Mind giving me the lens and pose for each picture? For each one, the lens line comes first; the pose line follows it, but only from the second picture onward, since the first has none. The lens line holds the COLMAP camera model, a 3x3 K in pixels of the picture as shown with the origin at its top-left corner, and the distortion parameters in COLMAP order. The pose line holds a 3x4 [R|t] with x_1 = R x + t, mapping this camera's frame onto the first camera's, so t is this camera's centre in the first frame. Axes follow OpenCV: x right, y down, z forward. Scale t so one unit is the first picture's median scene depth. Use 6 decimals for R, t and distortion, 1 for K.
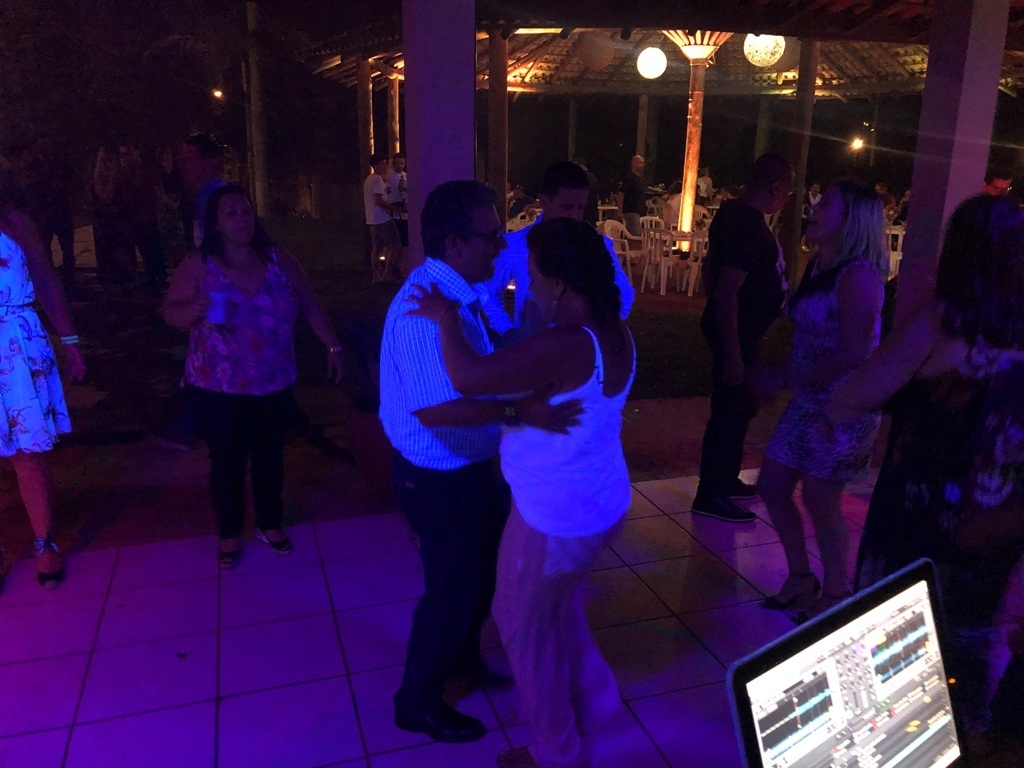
lens RADIAL K [[843.3, 0, 512.0], [0, 843.3, 384.0], [0, 0, 1]] dist [-0.014740, 0.046889]
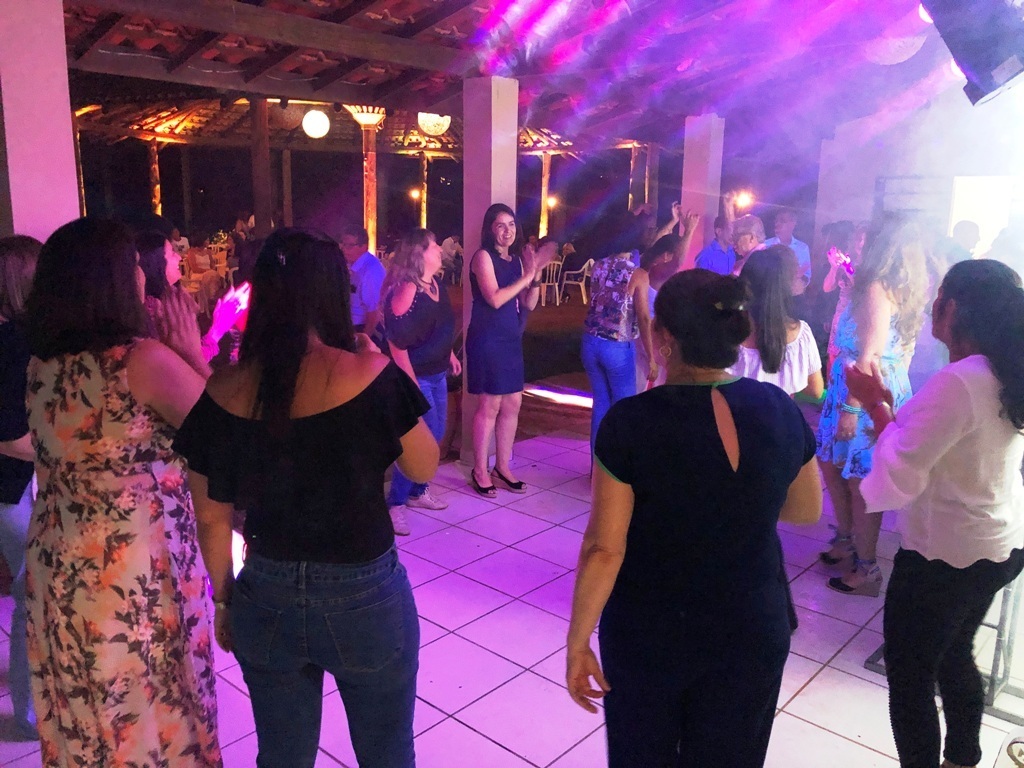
lens RADIAL K [[841.7, 0, 506.7], [0, 841.7, 381.3], [0, 0, 1]] dist [0.007144, 0.000127]
pose [[0.864849, -0.098869, 0.492200, -0.173410], [0.126188, 0.991751, -0.022511, 0.014920], [-0.485914, 0.081578, 0.870191, -0.065102]]
